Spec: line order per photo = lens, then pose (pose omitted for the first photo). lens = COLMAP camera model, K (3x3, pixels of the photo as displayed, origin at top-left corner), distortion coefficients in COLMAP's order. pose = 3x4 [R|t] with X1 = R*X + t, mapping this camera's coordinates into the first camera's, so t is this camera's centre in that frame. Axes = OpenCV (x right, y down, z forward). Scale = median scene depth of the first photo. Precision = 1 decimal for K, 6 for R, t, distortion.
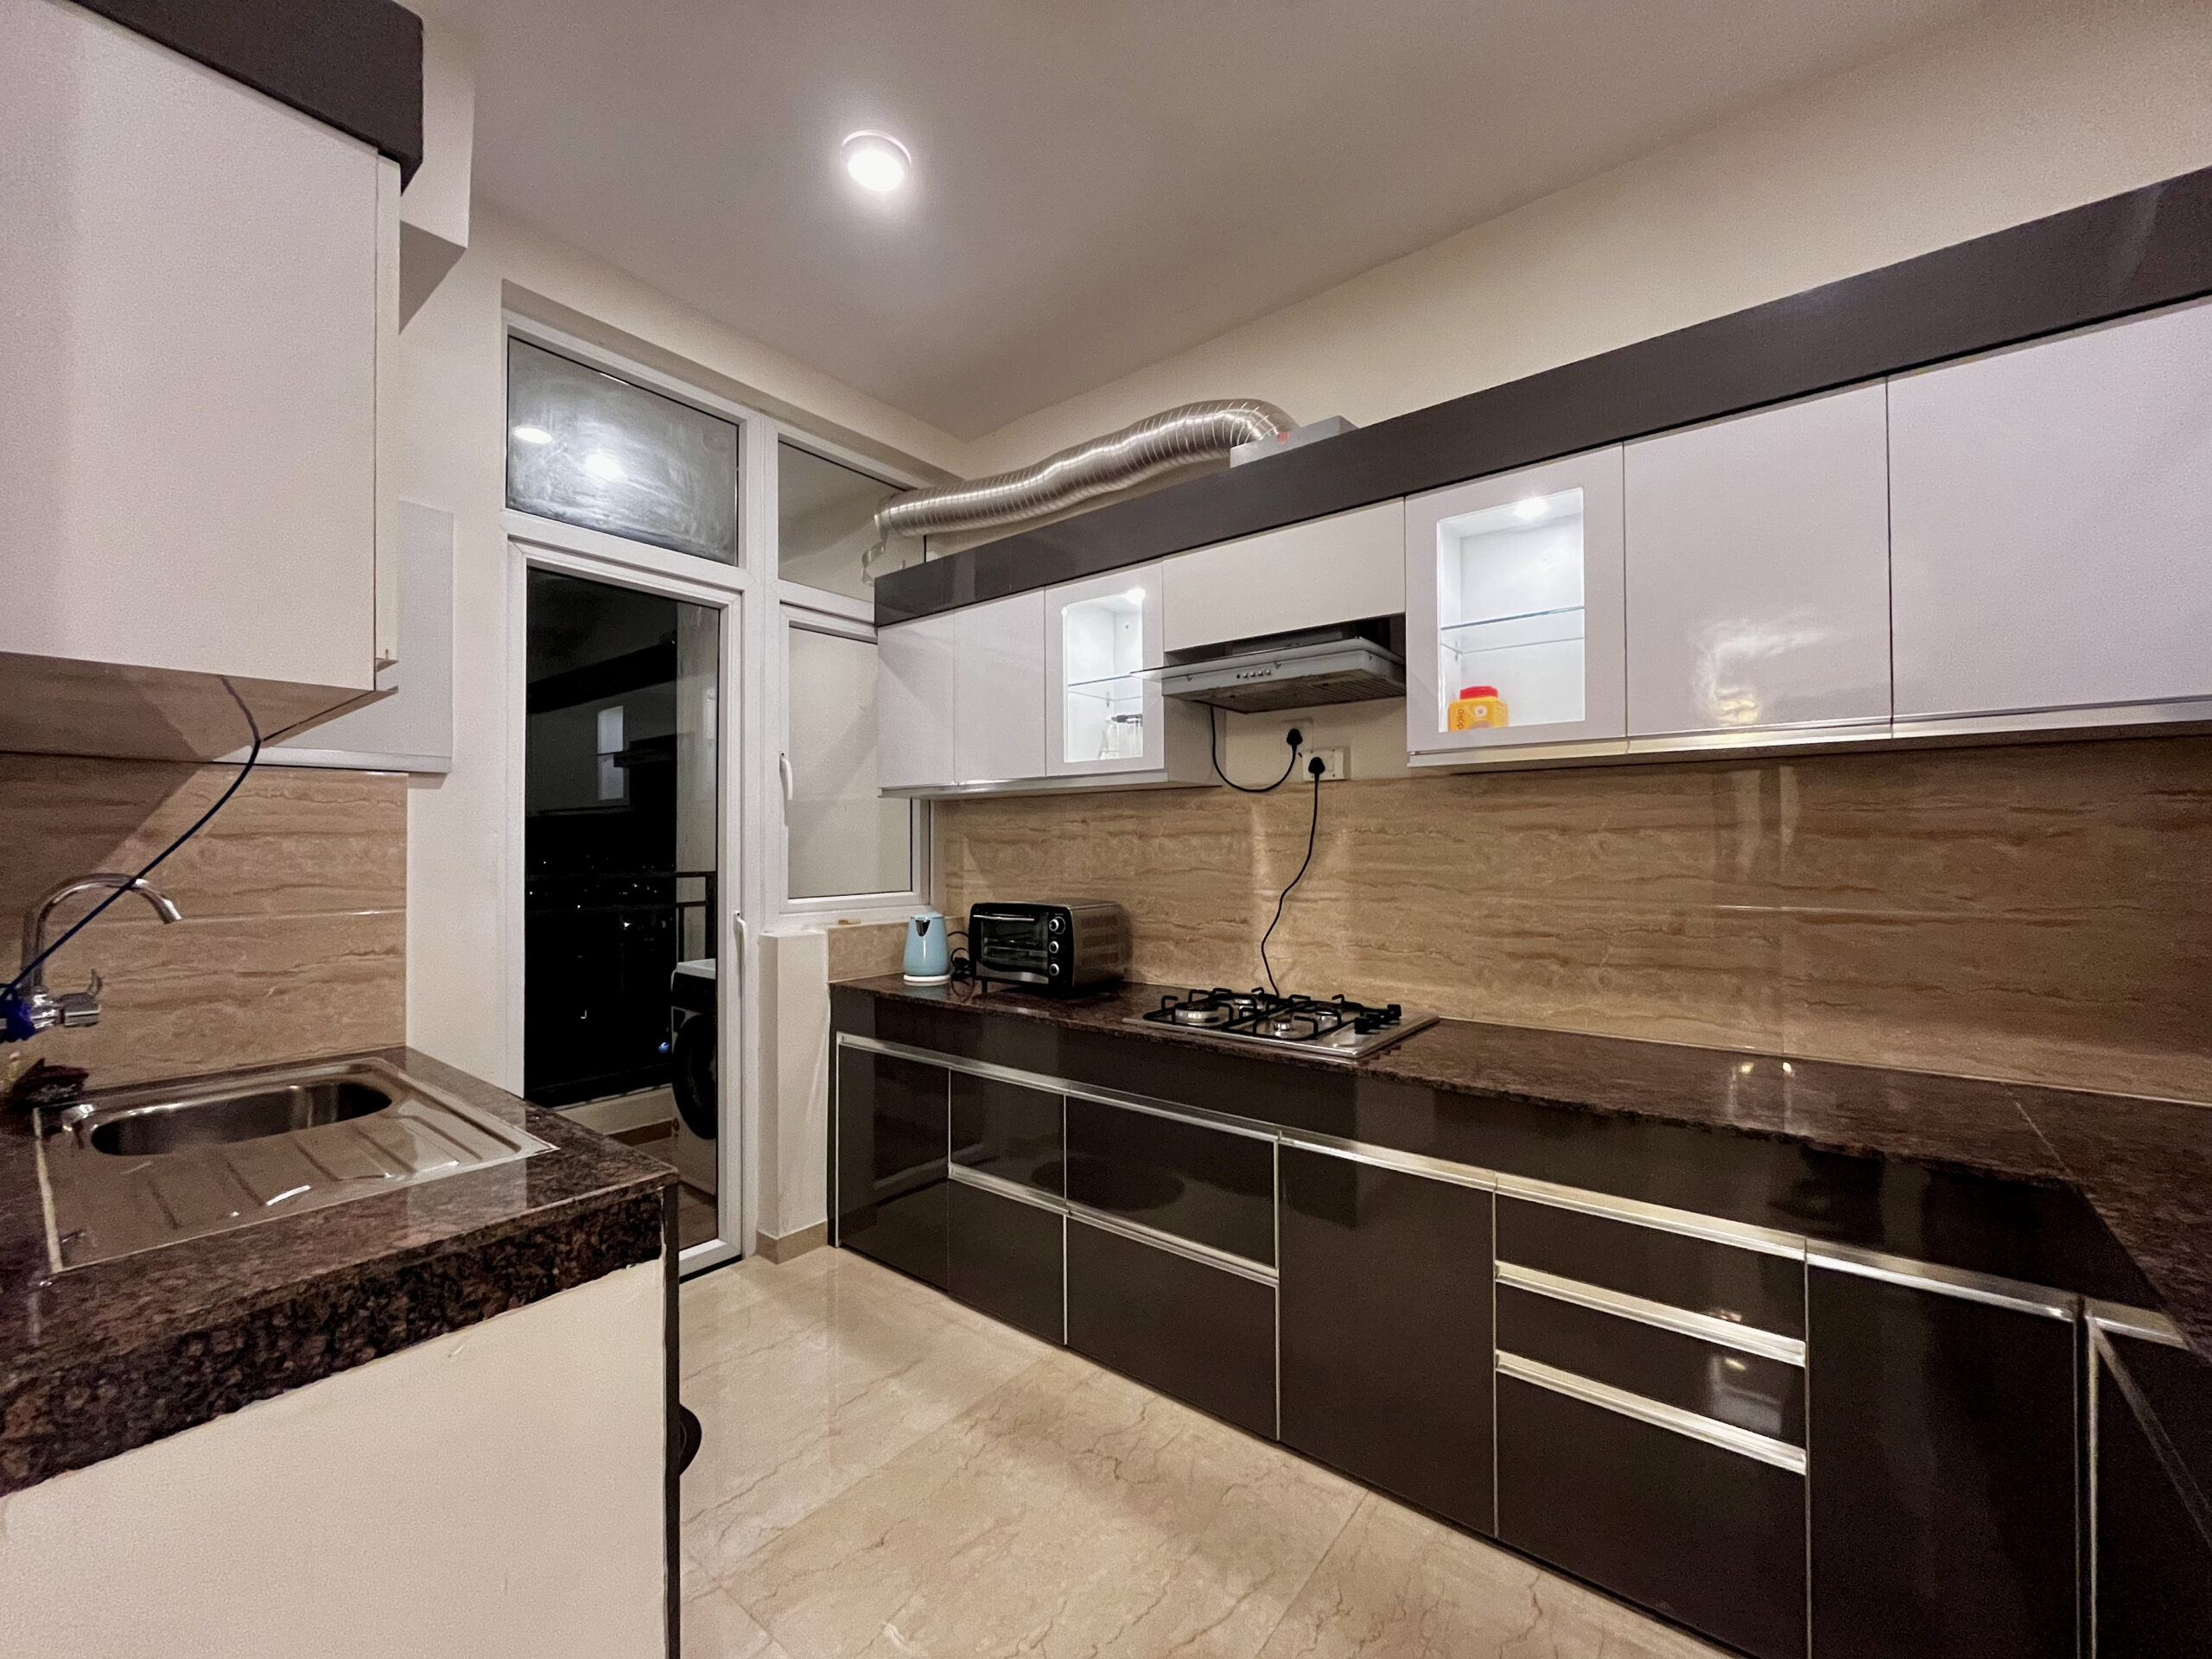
lens RADIAL K [[894.5, 0, 1105.5], [0, 894.5, 839.3], [0, 0, 1]] dist [-0.002192, -0.000014]
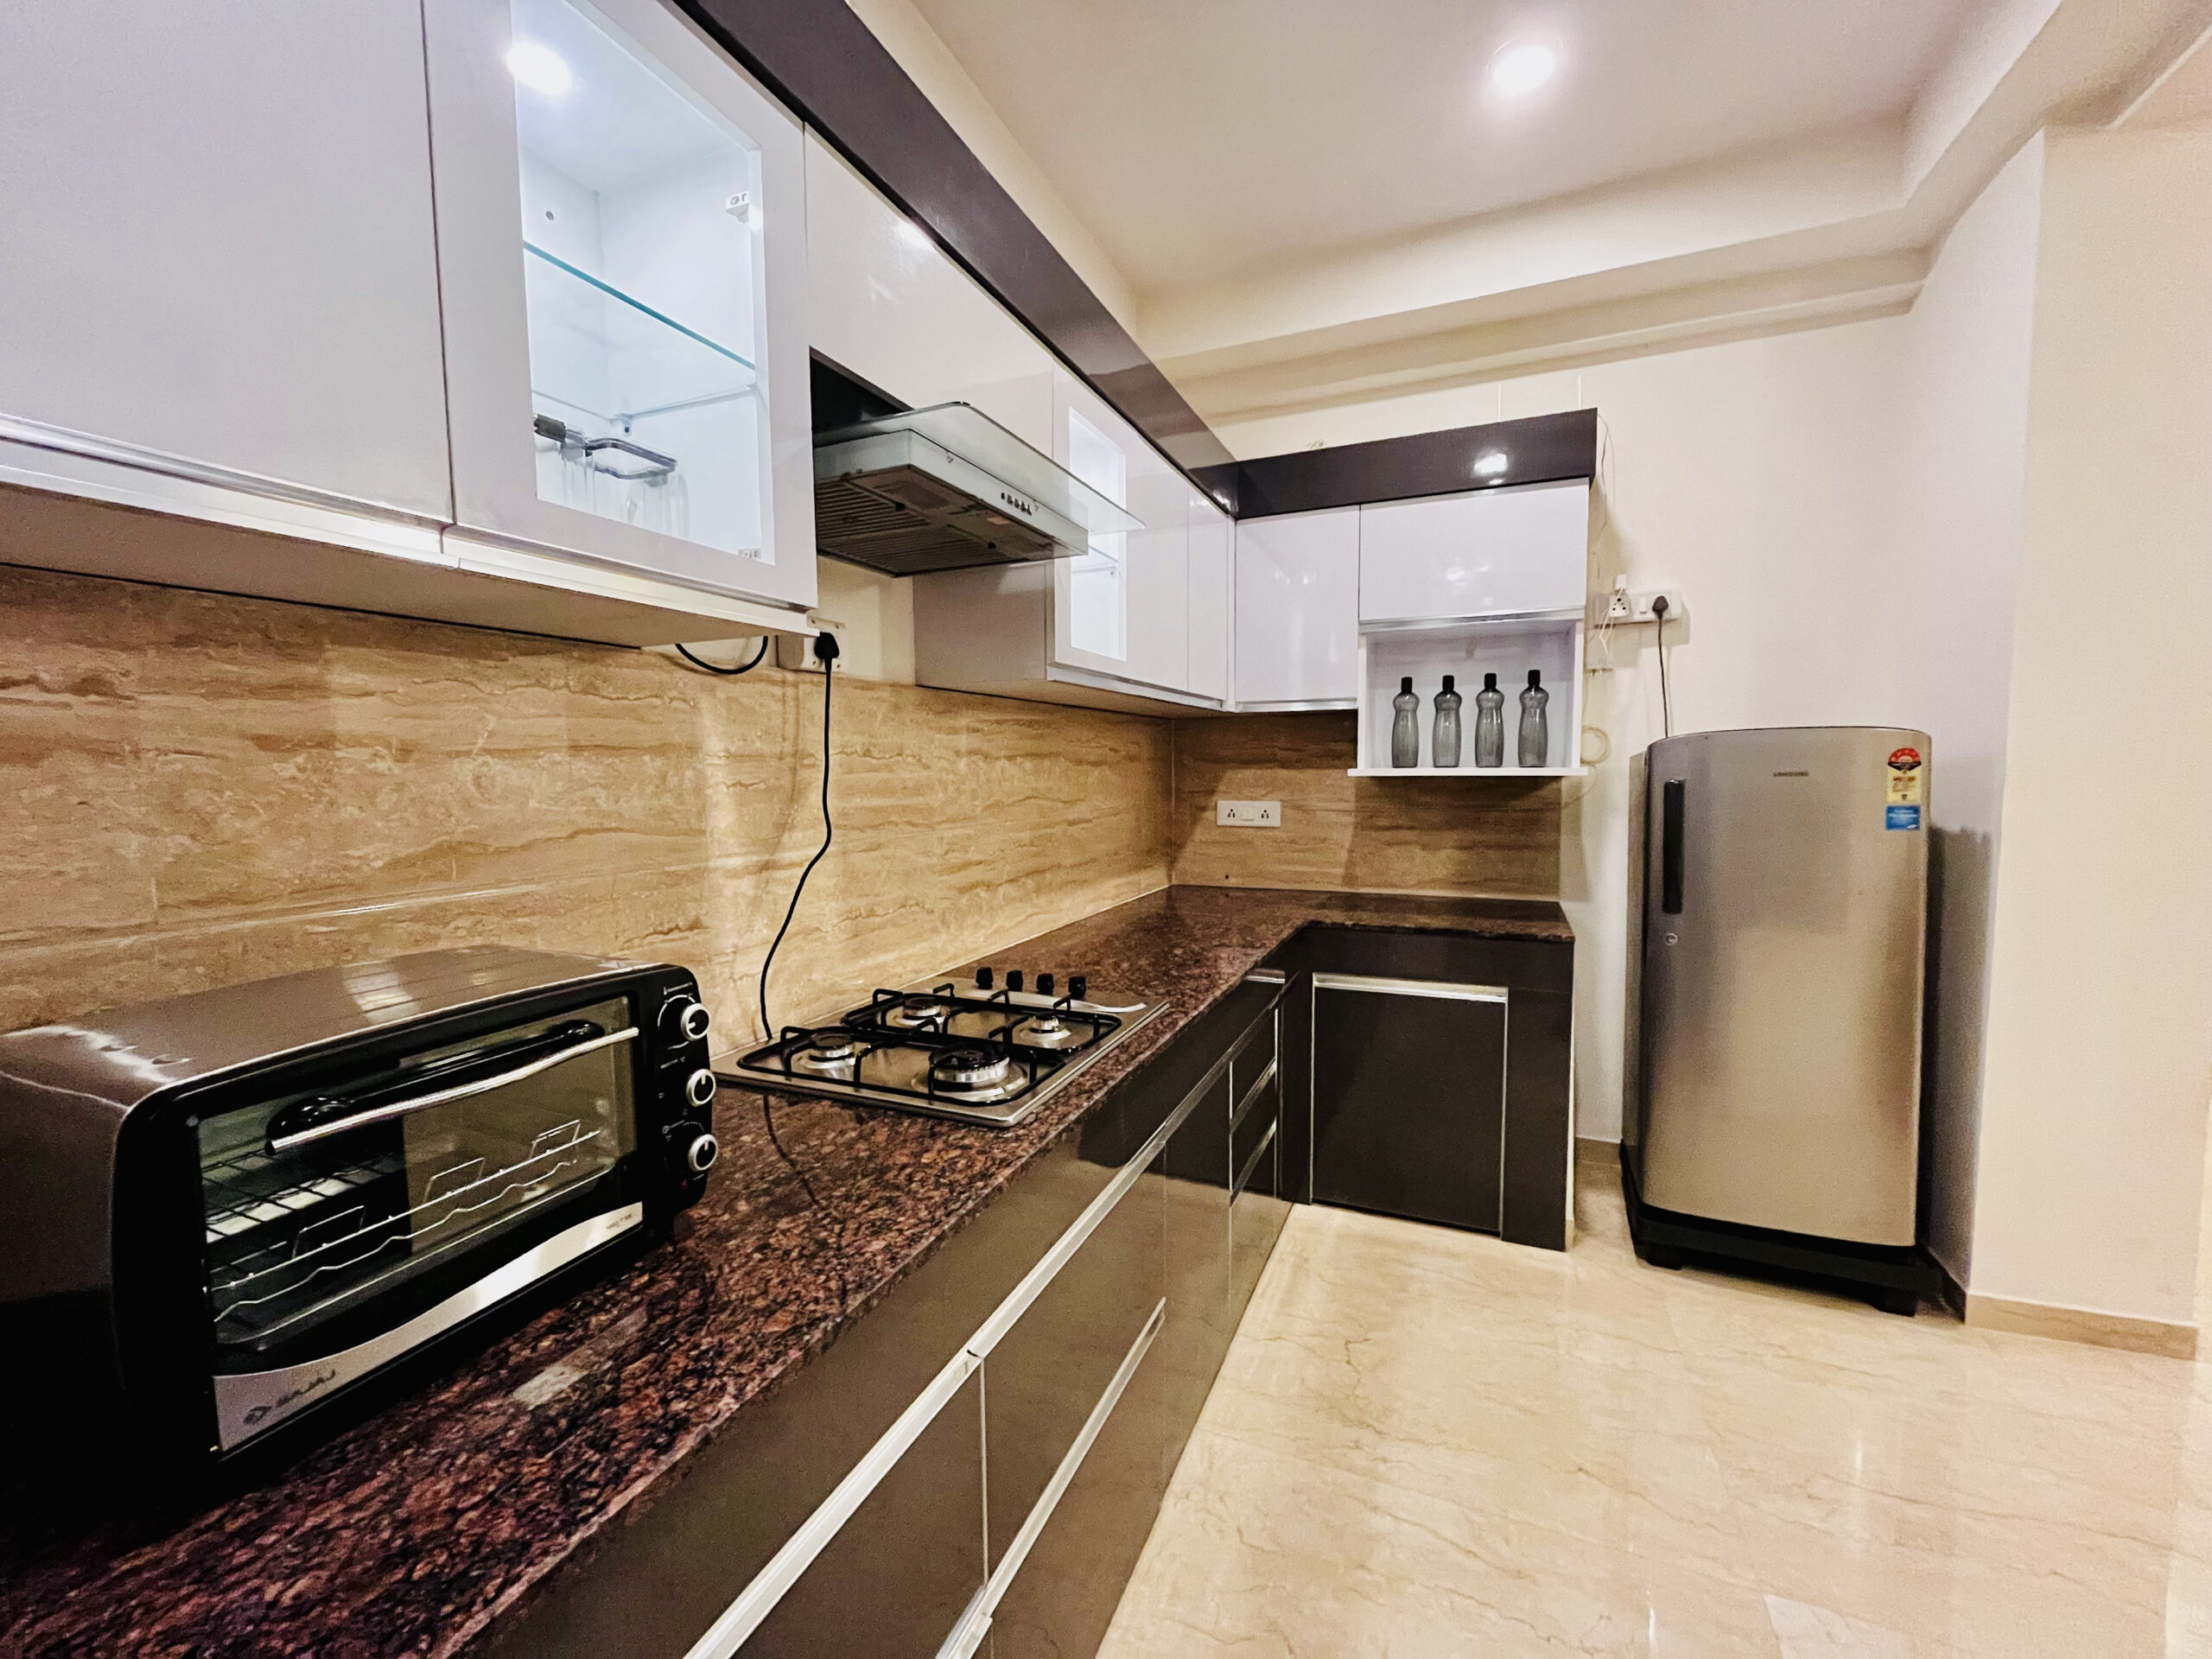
lens RADIAL K [[894.5, 0, 1113.2], [0, 894.5, 827.0], [0, 0, 1]] dist [-0.002192, -0.000014]
pose [[-0.276960, -0.061707, 0.958898, -0.401293], [0.000576, 0.997925, 0.064384, 0.003540], [-0.960881, 0.018385, -0.276350, 0.928952]]
